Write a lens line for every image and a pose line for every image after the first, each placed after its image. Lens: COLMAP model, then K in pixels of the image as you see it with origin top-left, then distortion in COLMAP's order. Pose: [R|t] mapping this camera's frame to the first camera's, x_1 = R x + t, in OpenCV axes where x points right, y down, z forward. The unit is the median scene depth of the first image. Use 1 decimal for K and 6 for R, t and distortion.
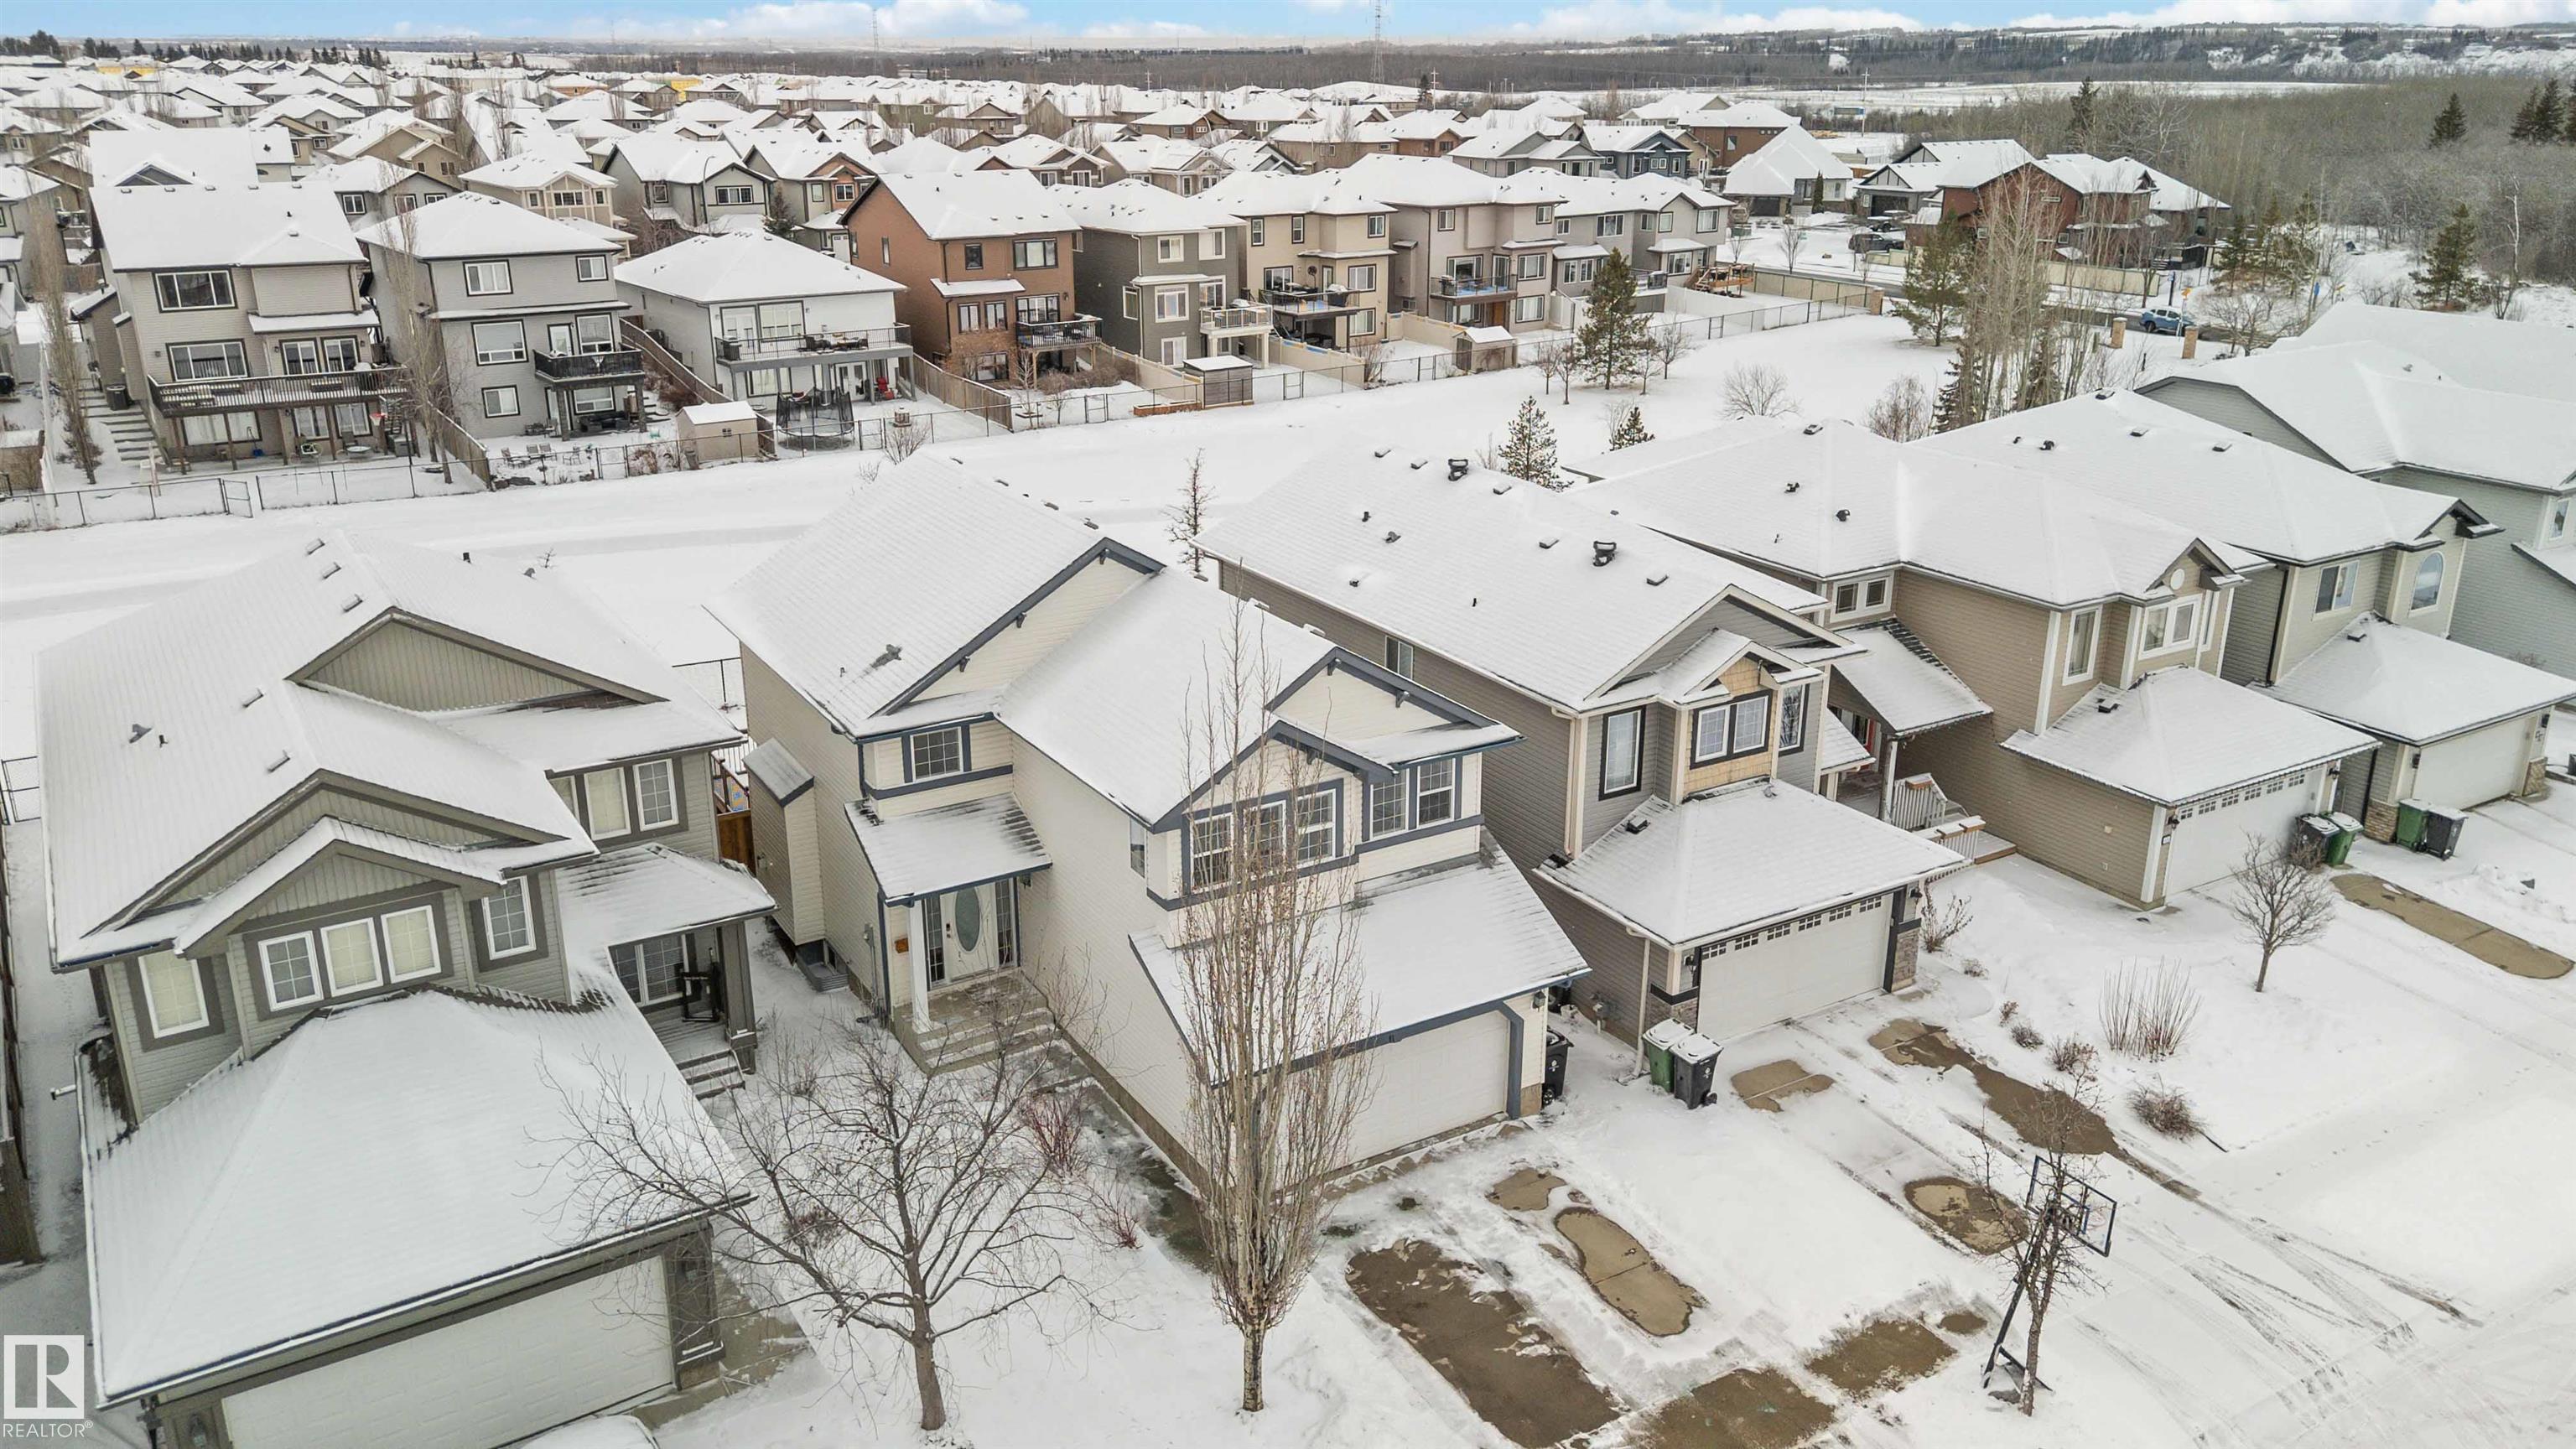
lens RADIAL K [[1884.3, 0, 1300.7], [0, 1884.3, 721.5], [0, 0, 1]] dist [0.085228, -0.034948]
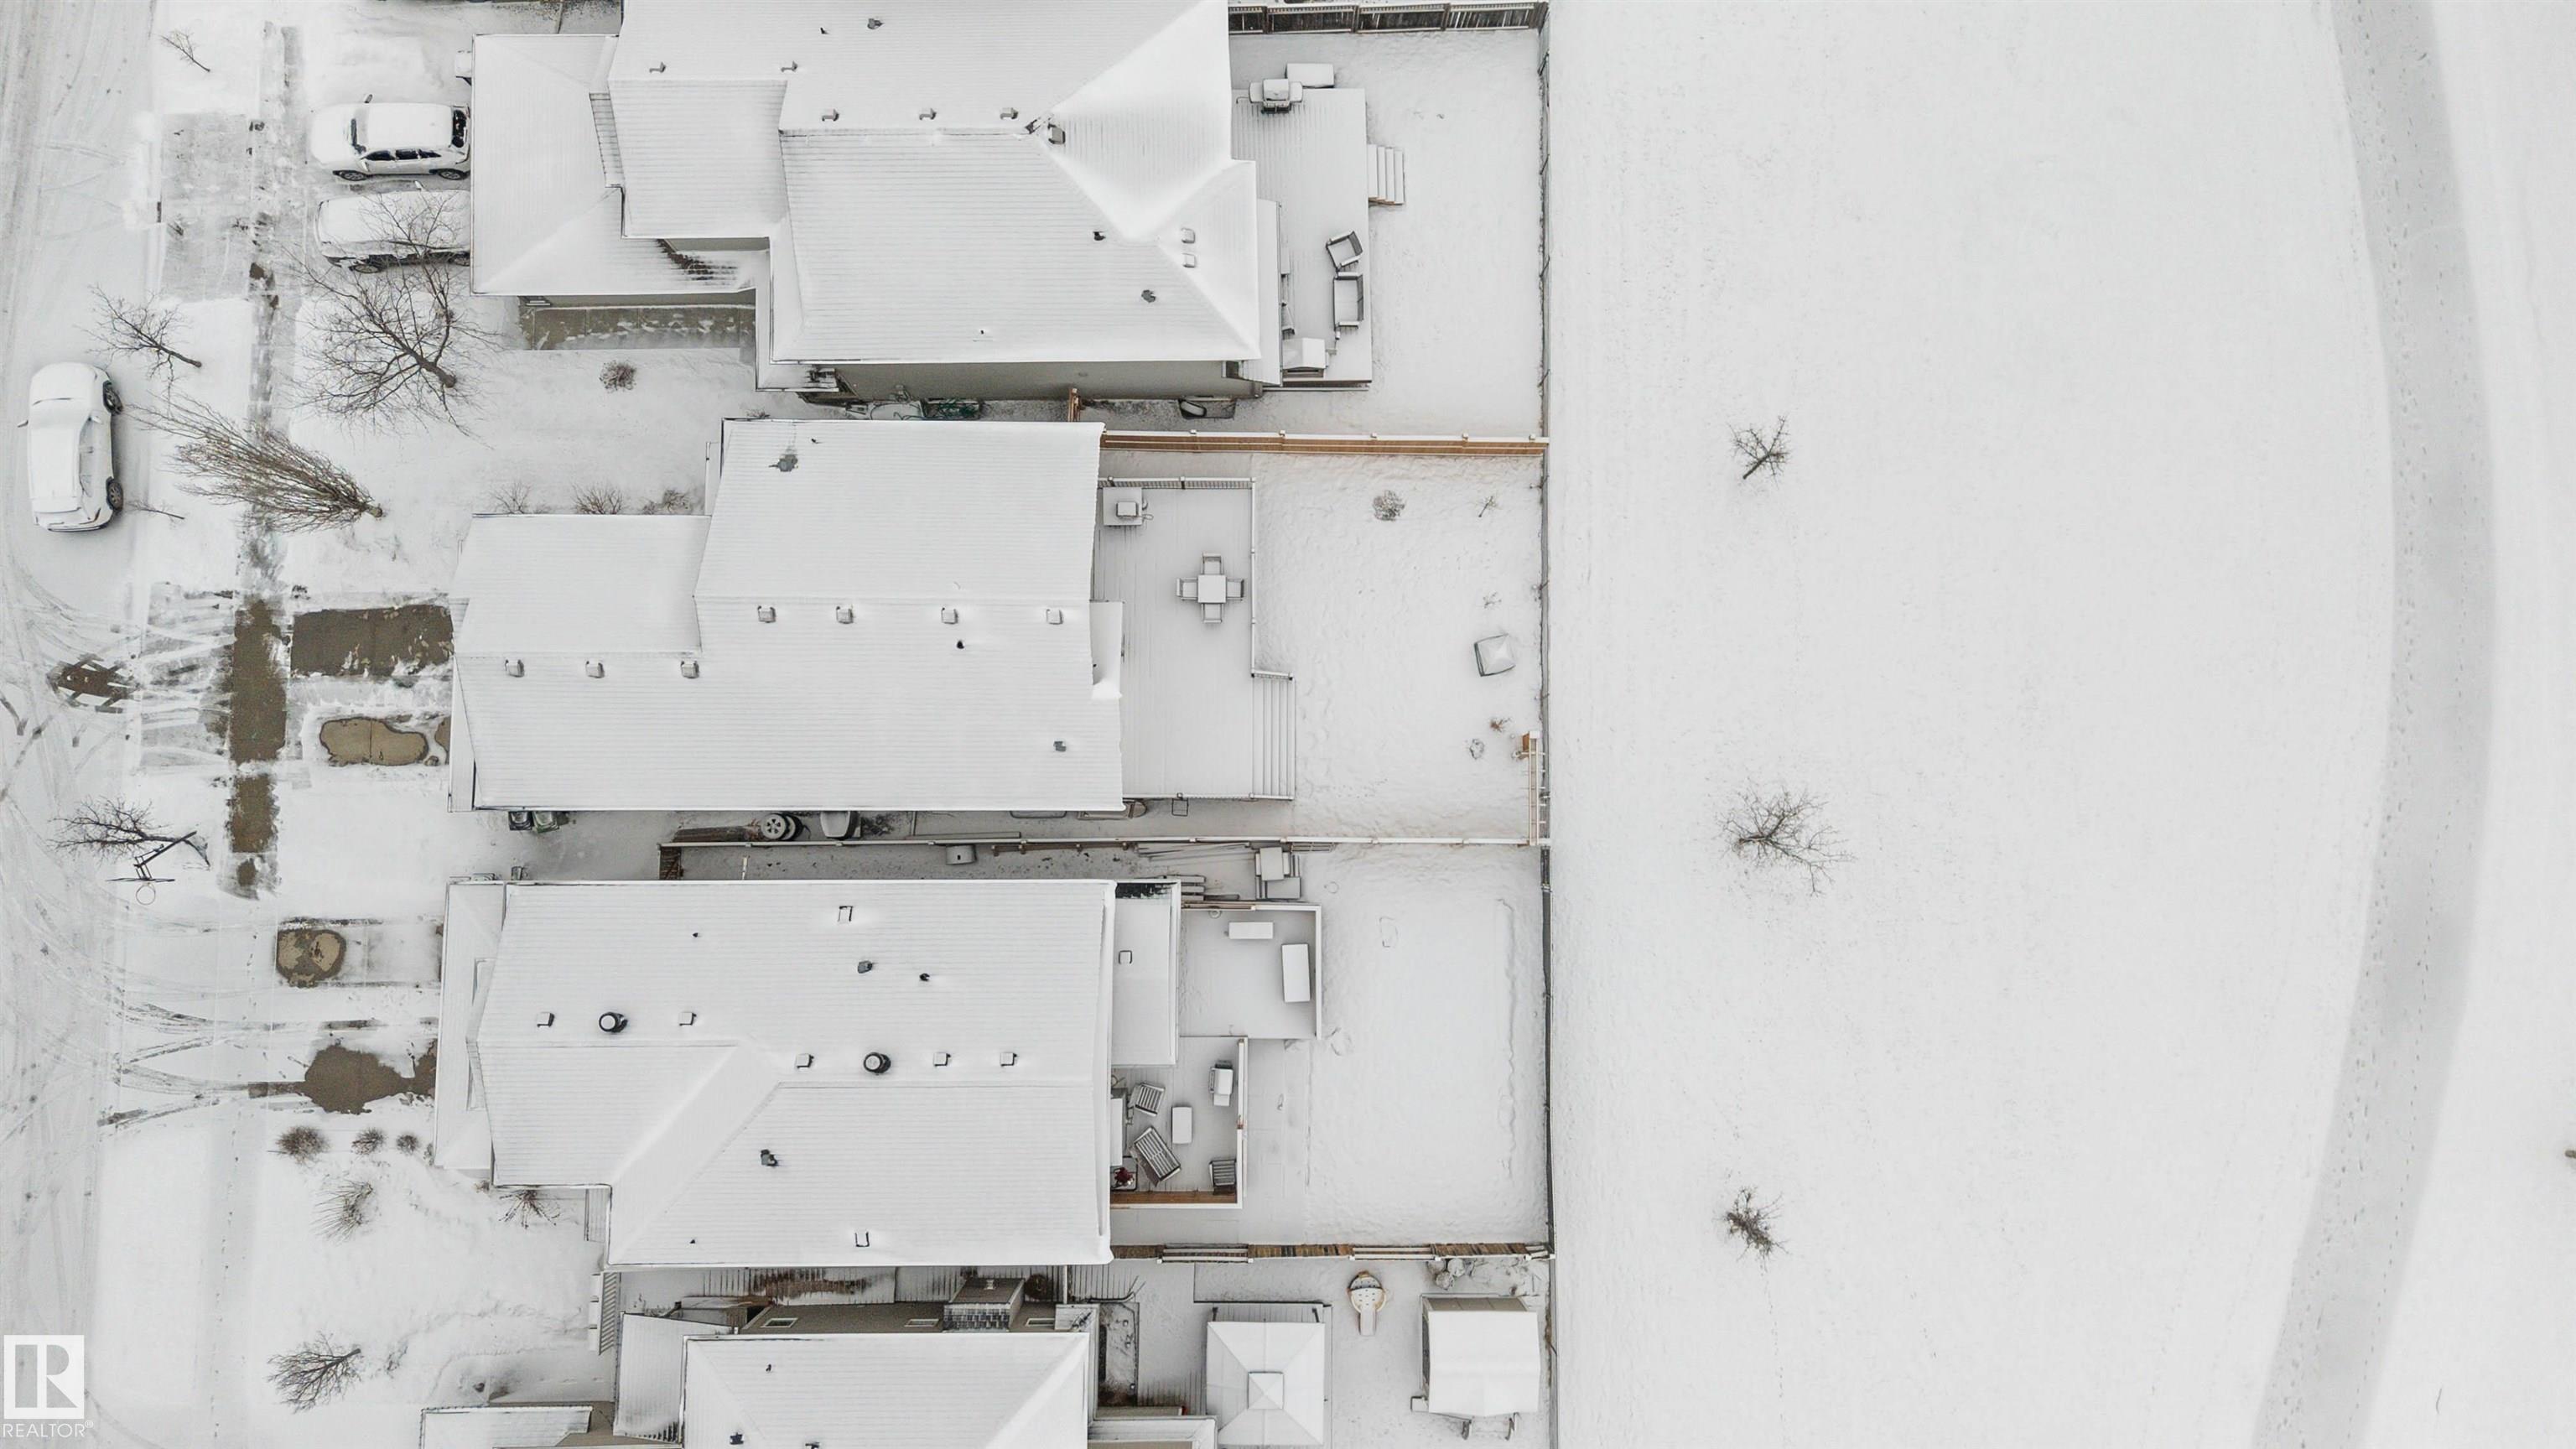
lens RADIAL K [[1884.3, 0, 1296.7], [0, 1884.3, 718.7], [0, 0, 1]] dist [0.085228, -0.034948]
pose [[-0.524082, 0.847654, -0.082582, -0.170049], [-0.300803, -0.093514, 0.949090, -1.781537], [0.796778, 0.522243, 0.303986, 1.159595]]
